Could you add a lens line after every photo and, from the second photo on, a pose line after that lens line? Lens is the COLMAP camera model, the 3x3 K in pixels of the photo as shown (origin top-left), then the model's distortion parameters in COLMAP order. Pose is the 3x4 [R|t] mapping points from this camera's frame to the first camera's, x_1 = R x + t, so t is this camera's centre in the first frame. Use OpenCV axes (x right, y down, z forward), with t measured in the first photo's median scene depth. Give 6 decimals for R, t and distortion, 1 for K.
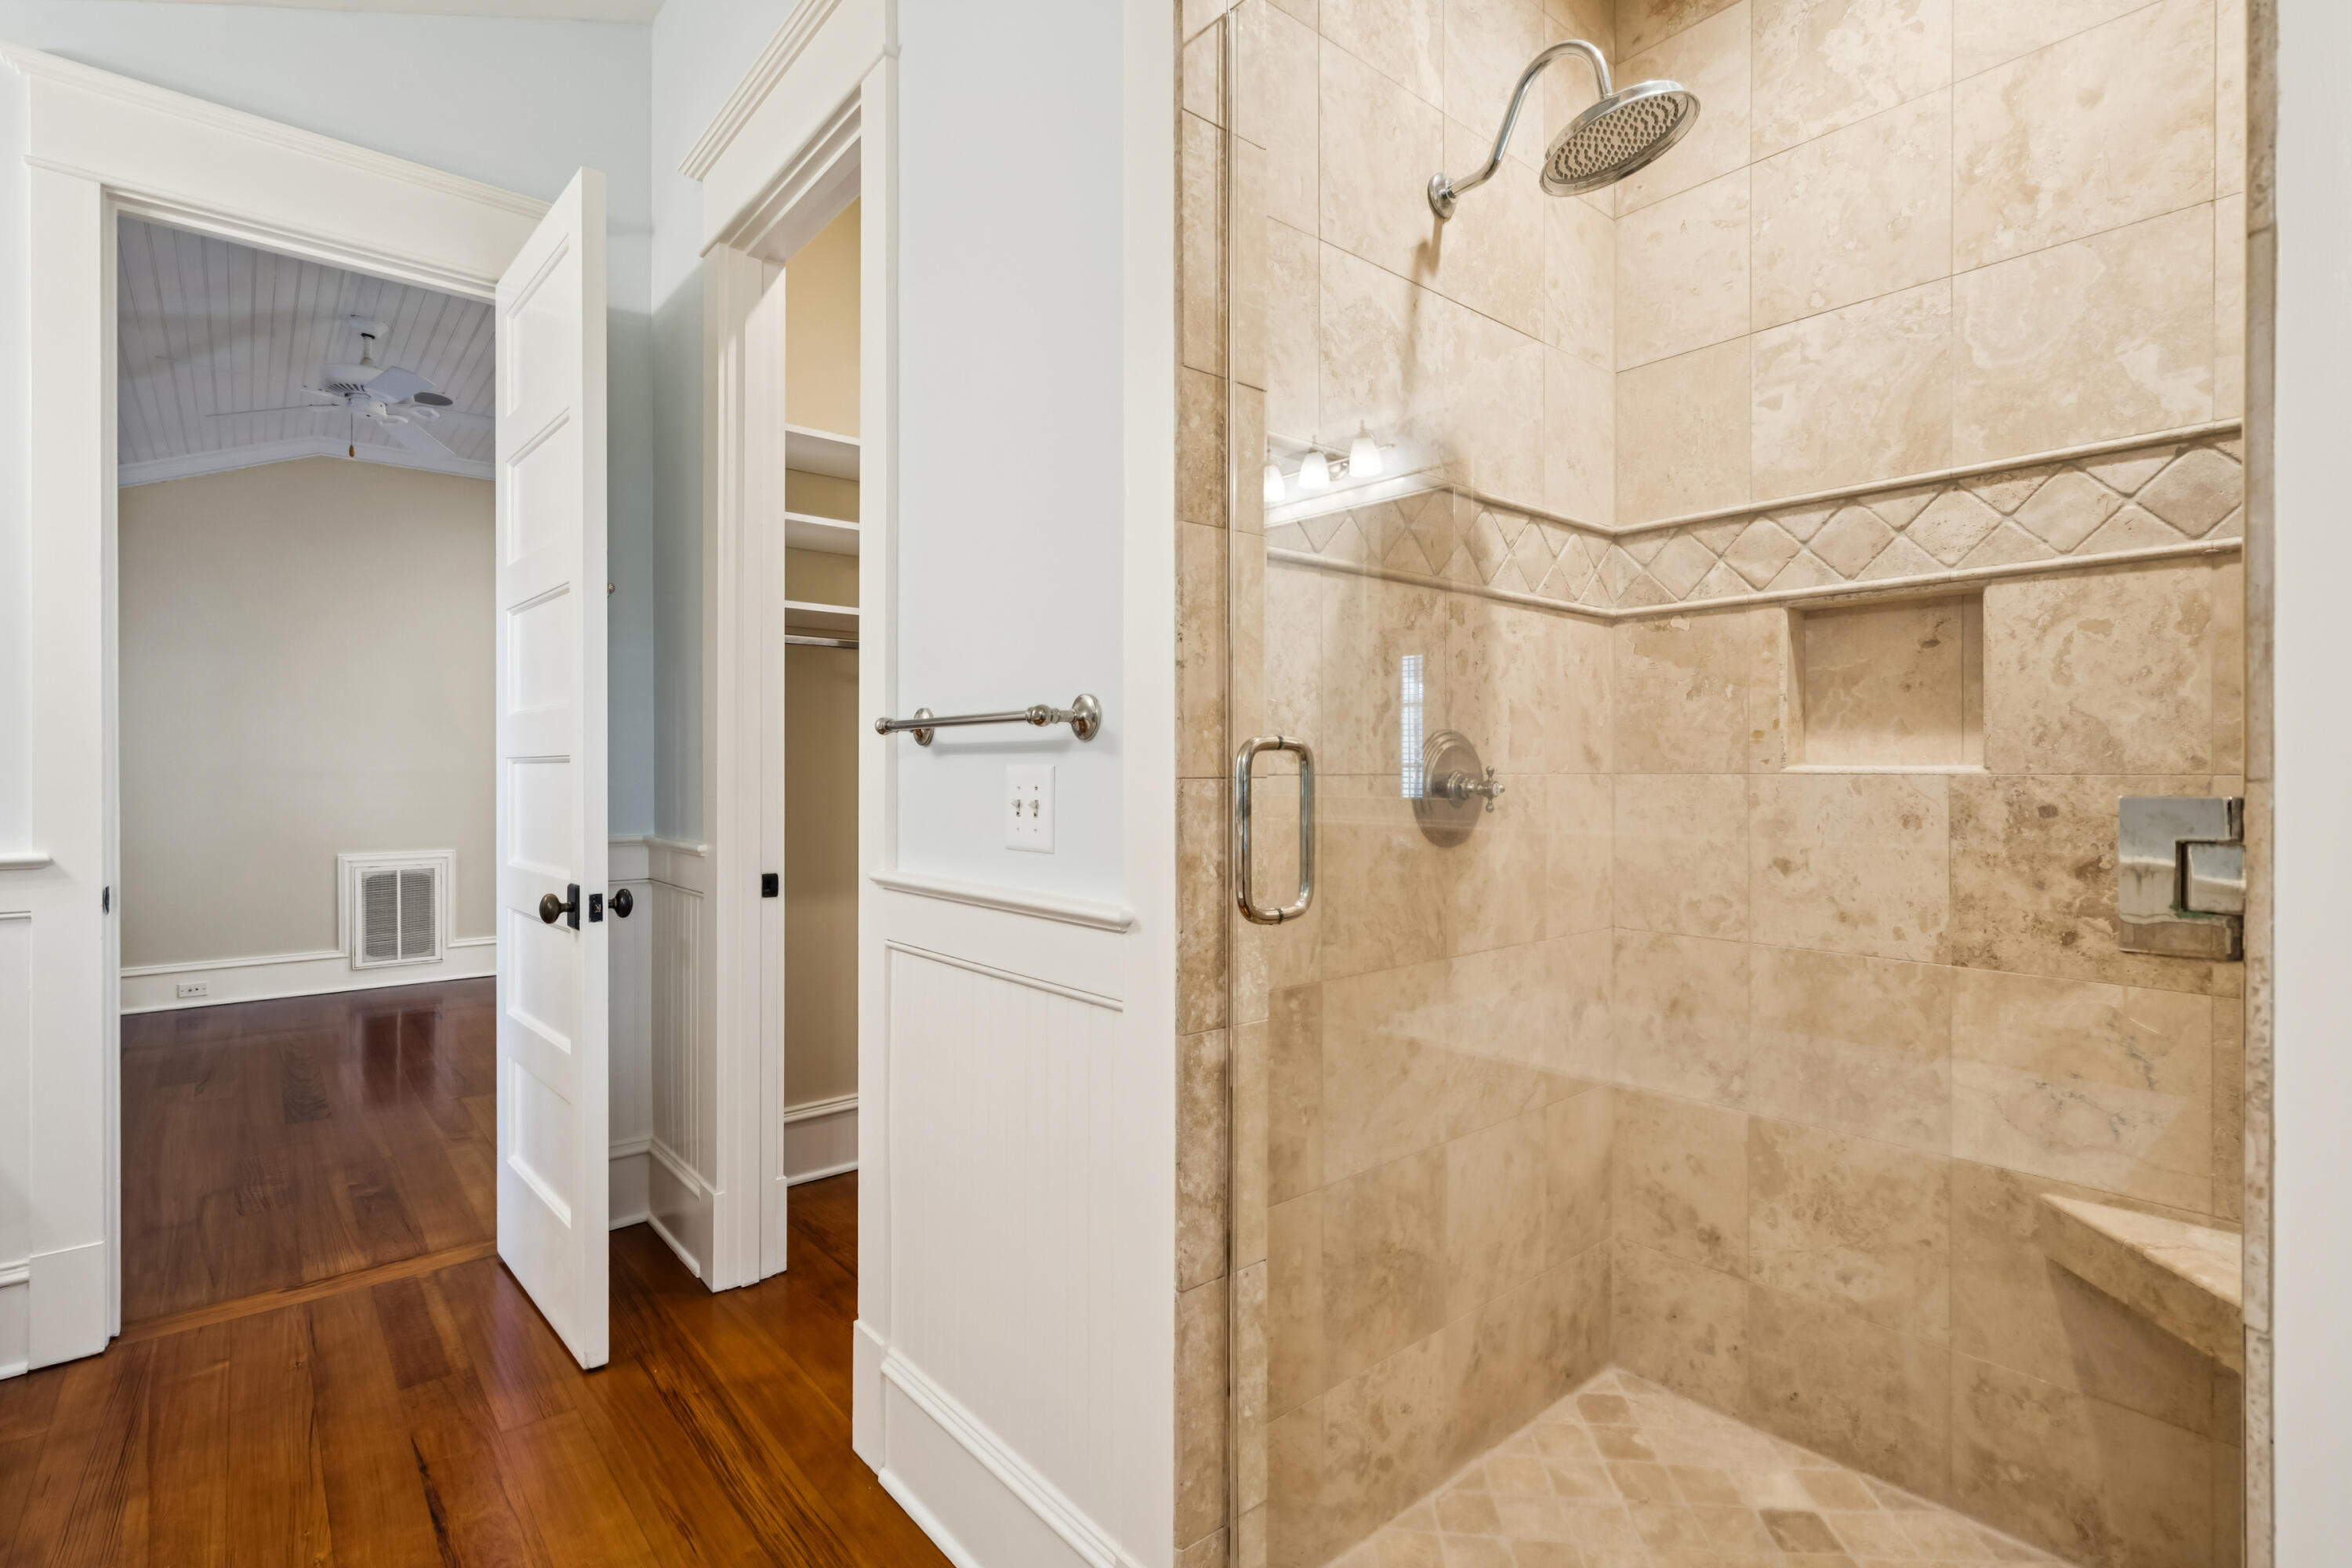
lens RADIAL K [[1092.4, 0, 1172.6], [0, 1092.4, 773.6], [0, 0, 1]] dist [-0.001672, 0.001084]
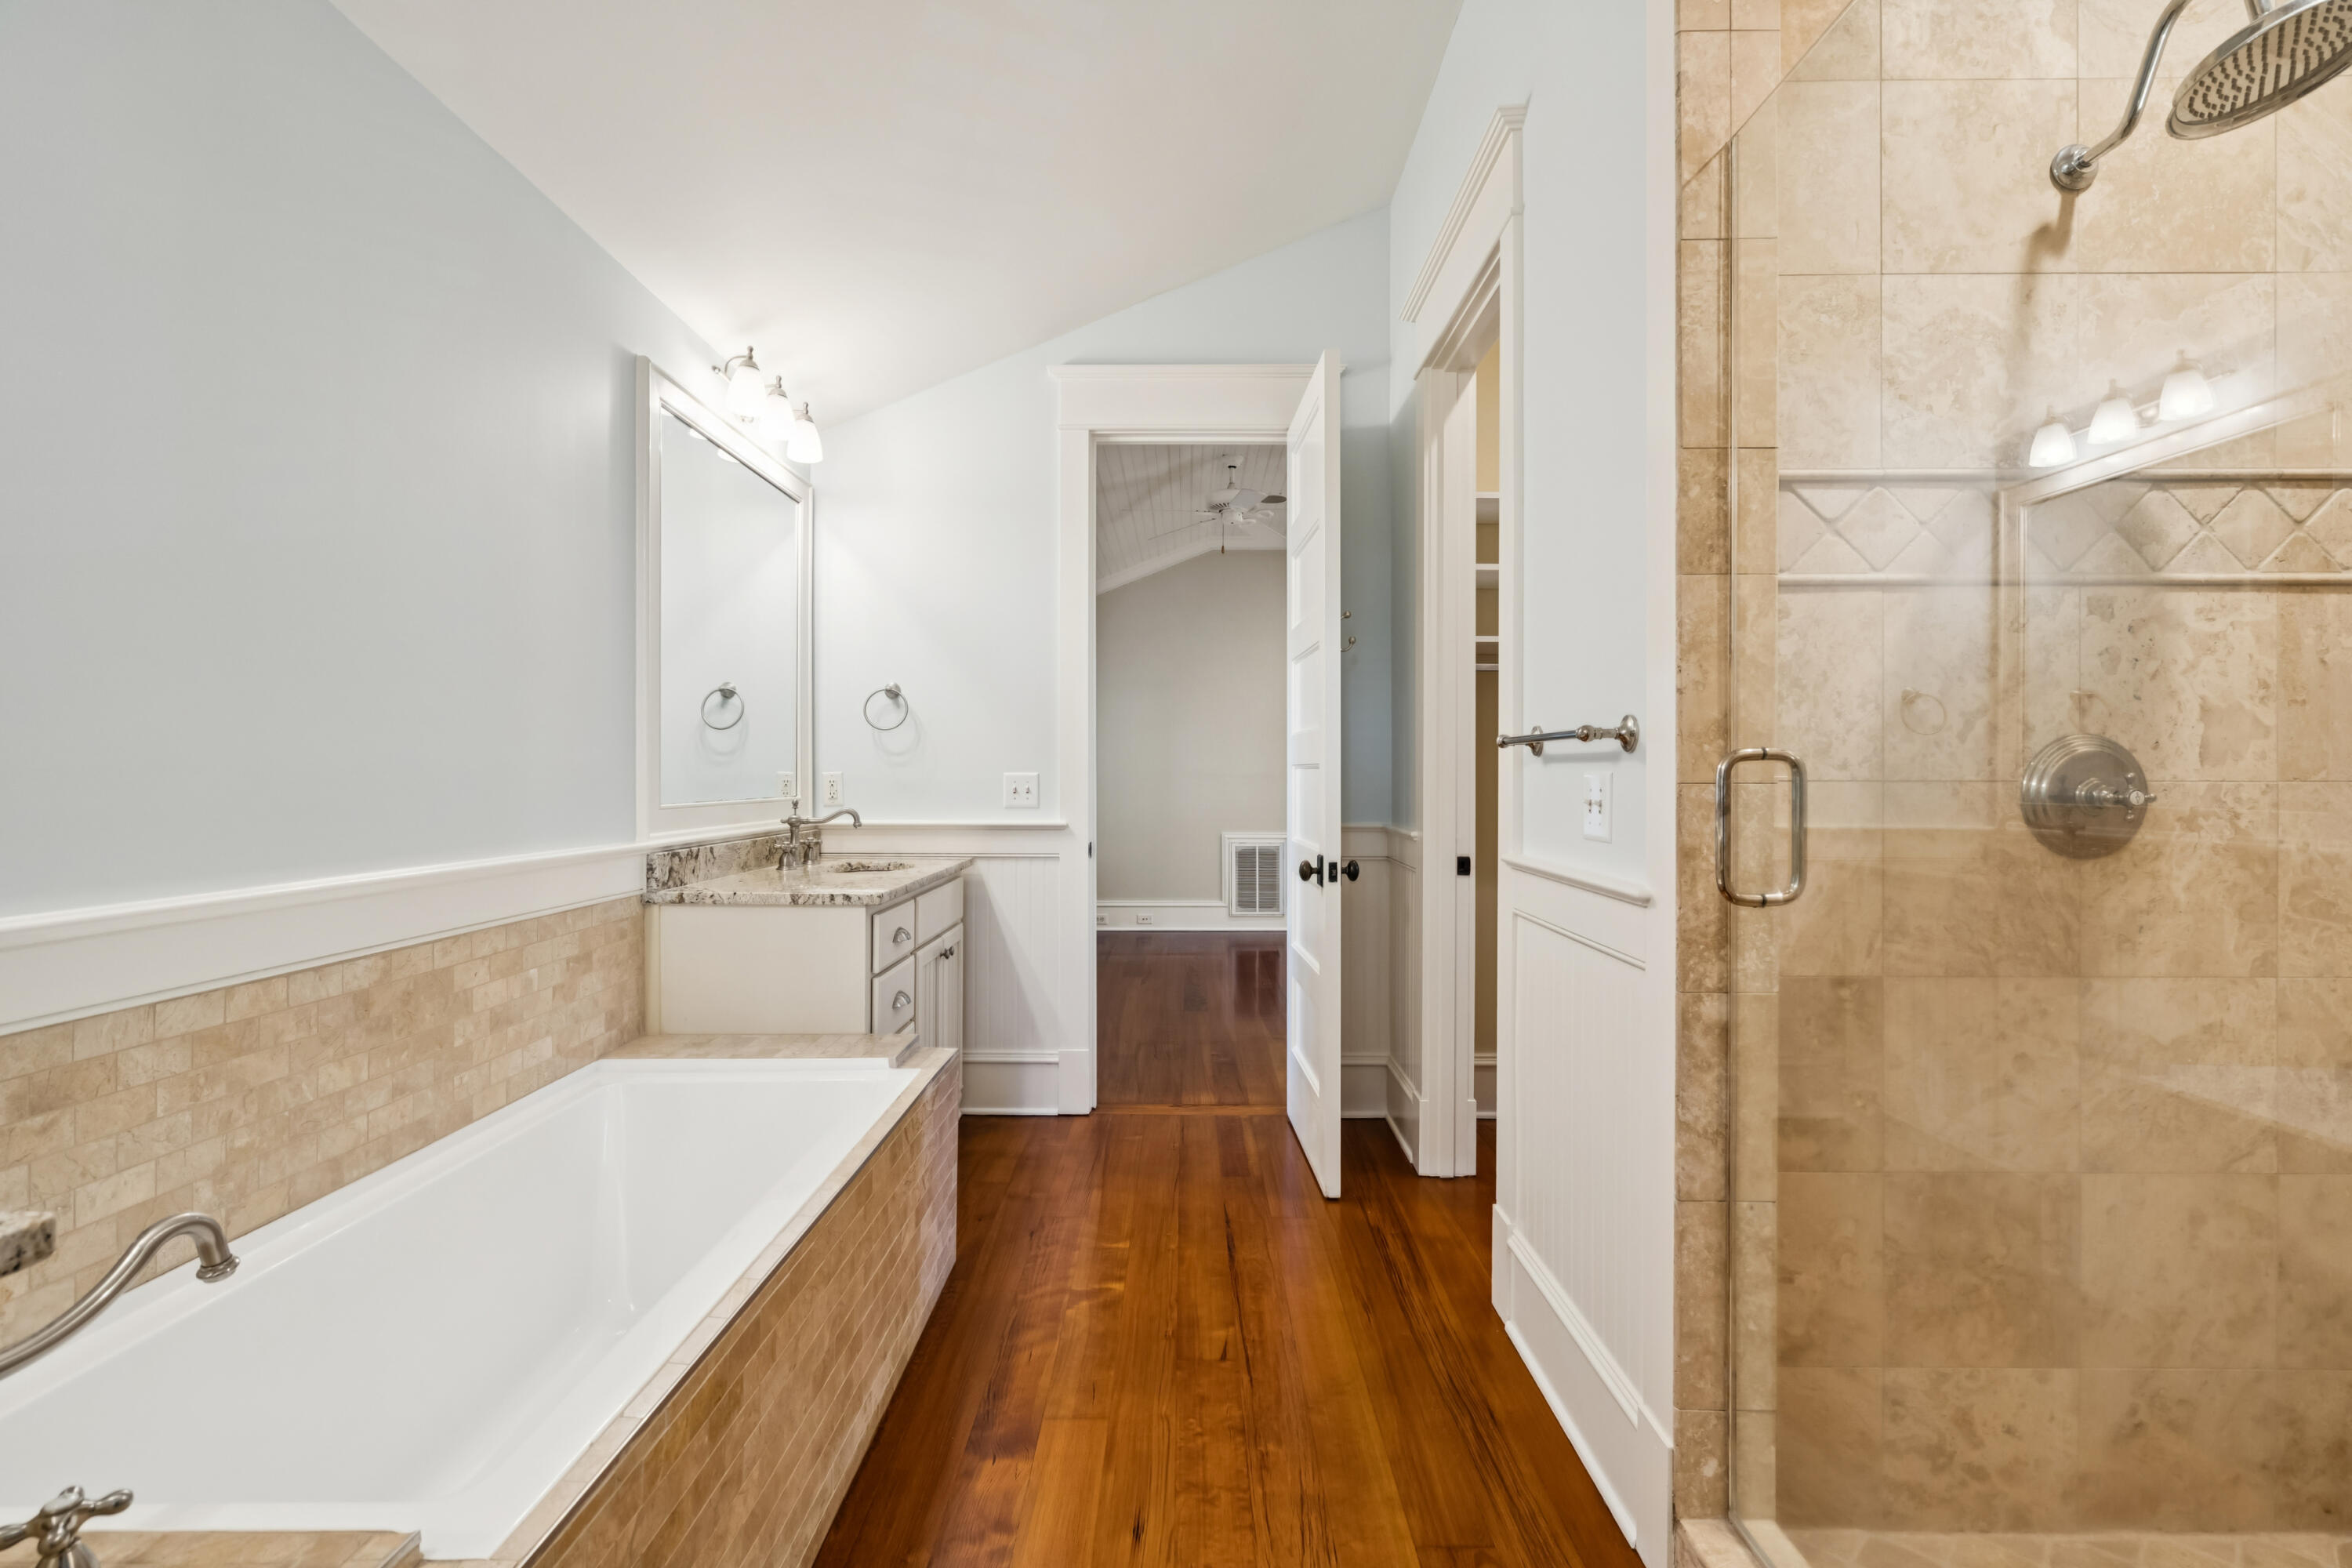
lens RADIAL K [[1055.5, 0, 1176.0], [0, 1055.5, 784.0], [0, 0, 1]] dist [-0.000875, -0.000218]
pose [[0.754127, 0.008104, -0.656679, 0.264427], [-0.002799, 0.999954, 0.009125, -0.003232], [0.656723, -0.005044, 0.754115, -0.198418]]
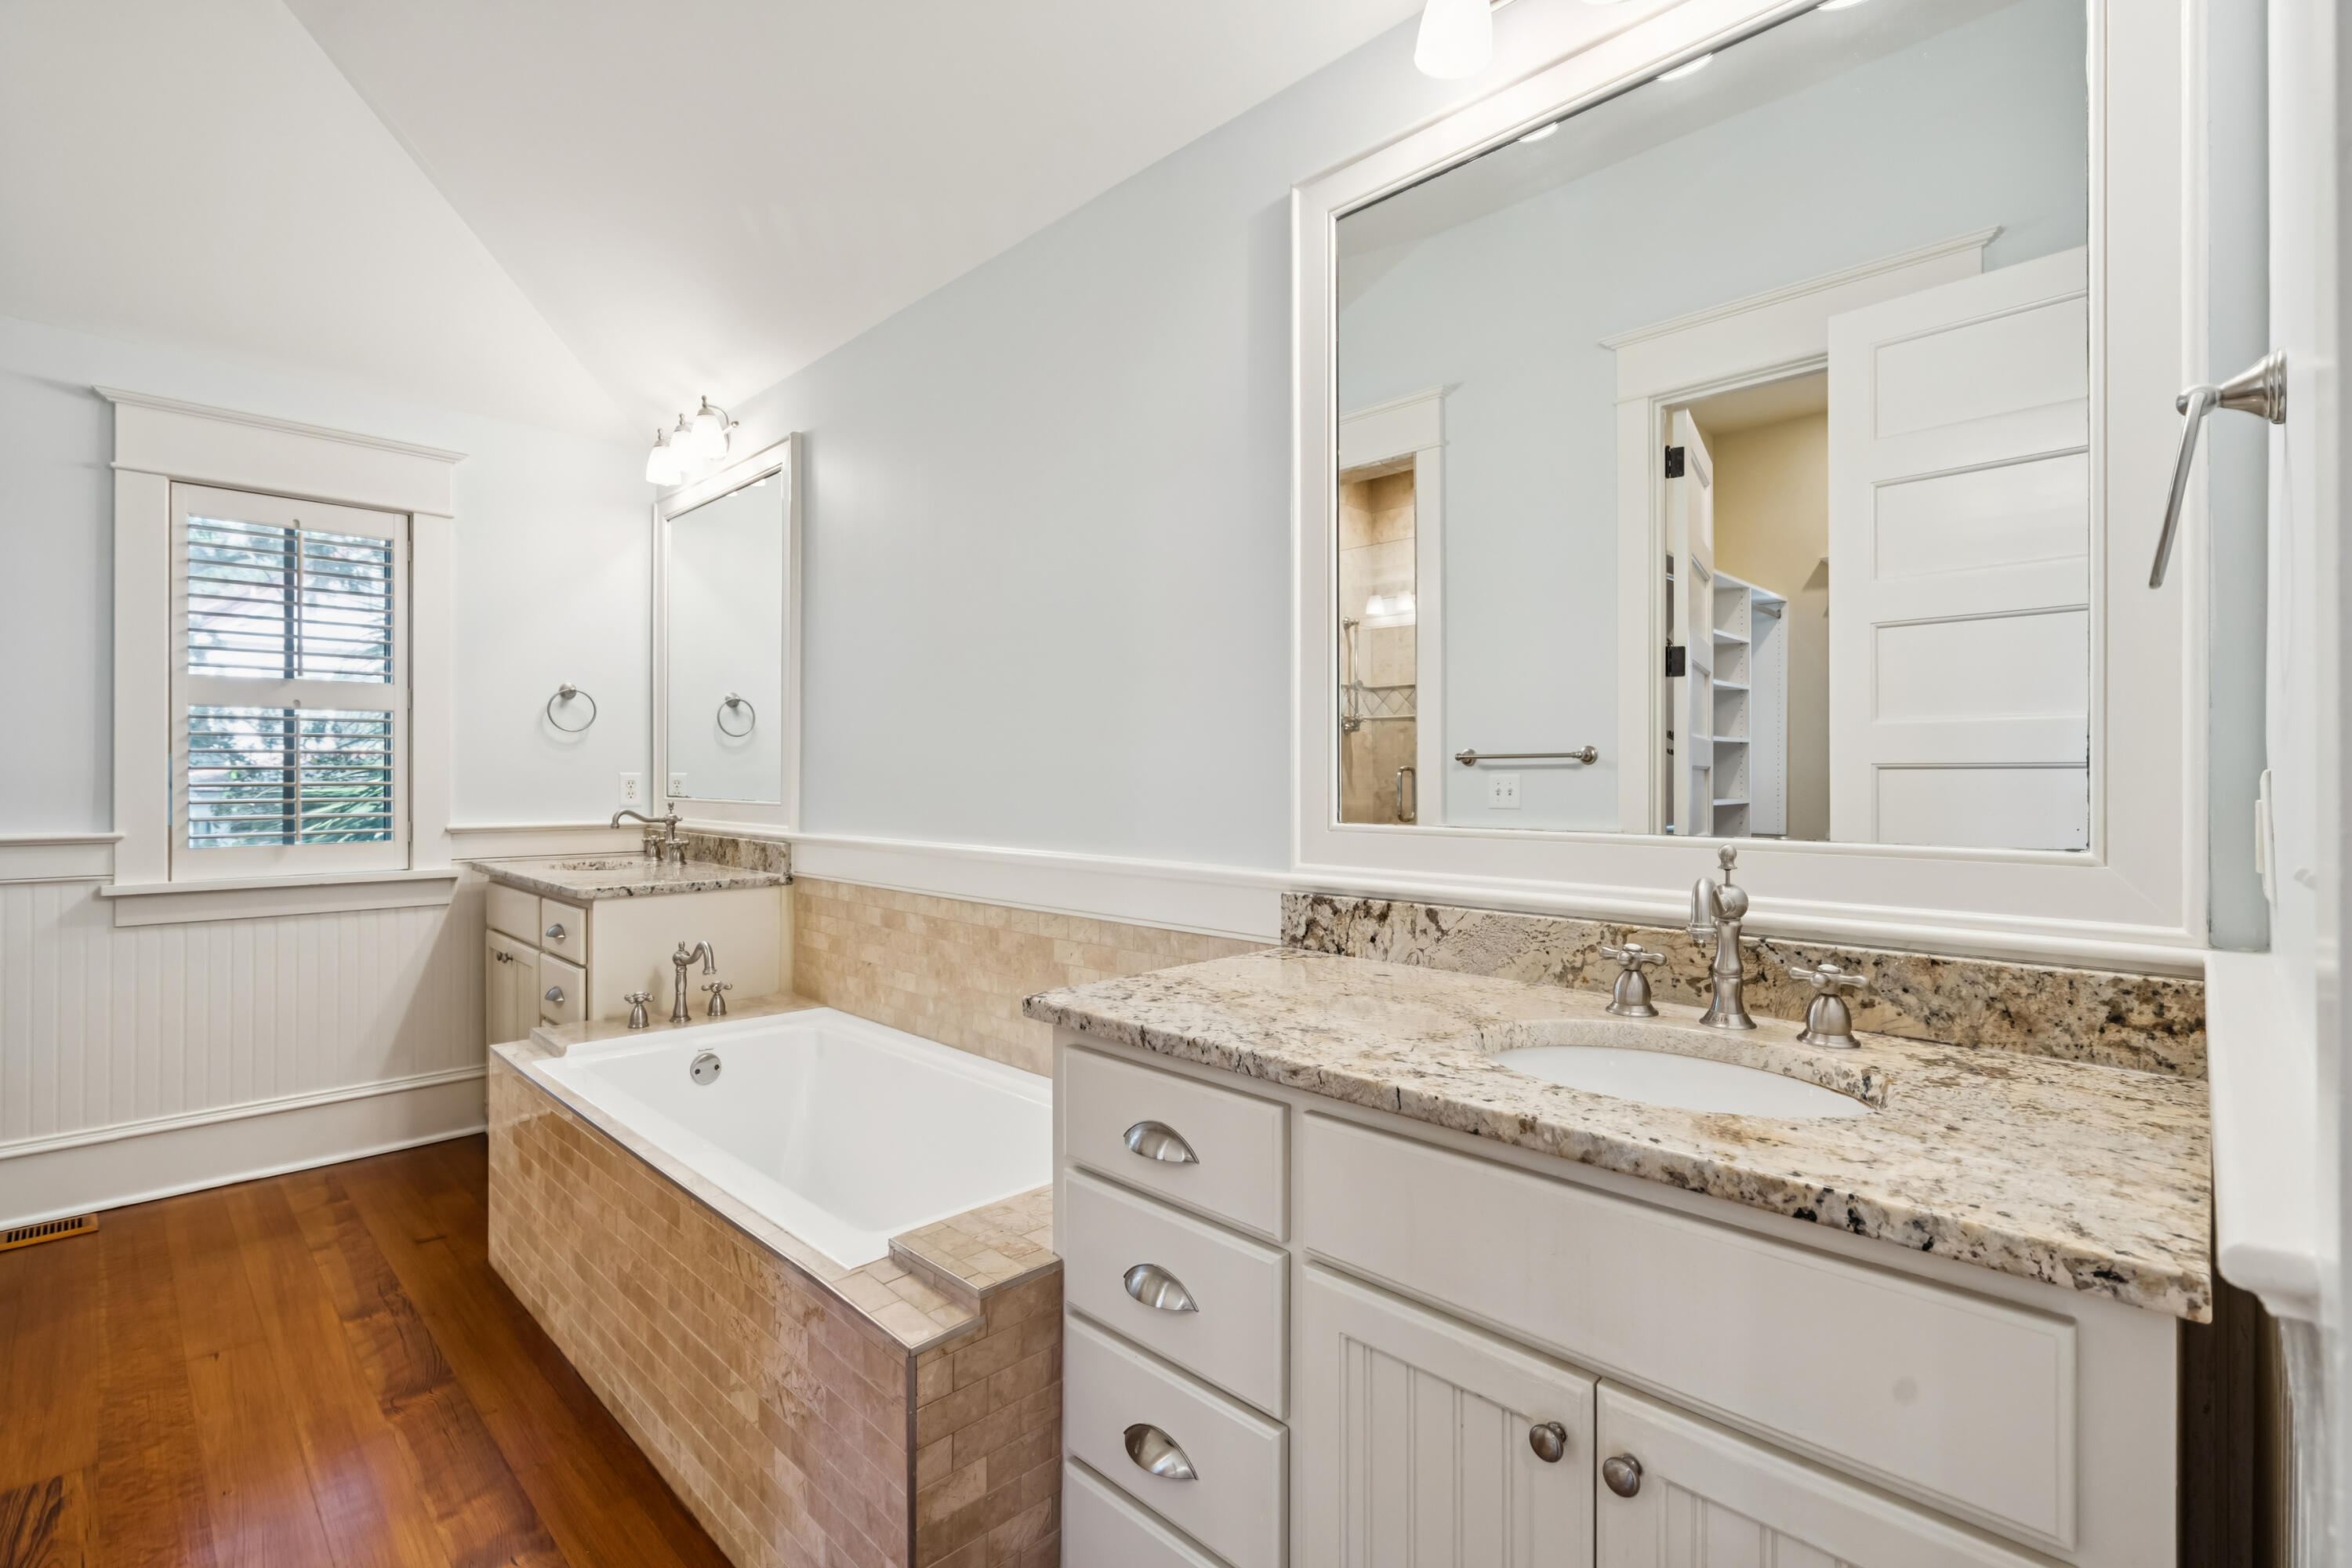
lens RADIAL K [[1055.5, 0, 1176.0], [0, 1055.5, 784.0], [0, 0, 1]] dist [-0.000875, -0.000218]
pose [[-0.996674, -0.001717, -0.081479, -2.221629], [-0.002254, 0.999976, 0.006493, 0.004051], [0.081466, 0.006655, -0.996654, 2.844257]]
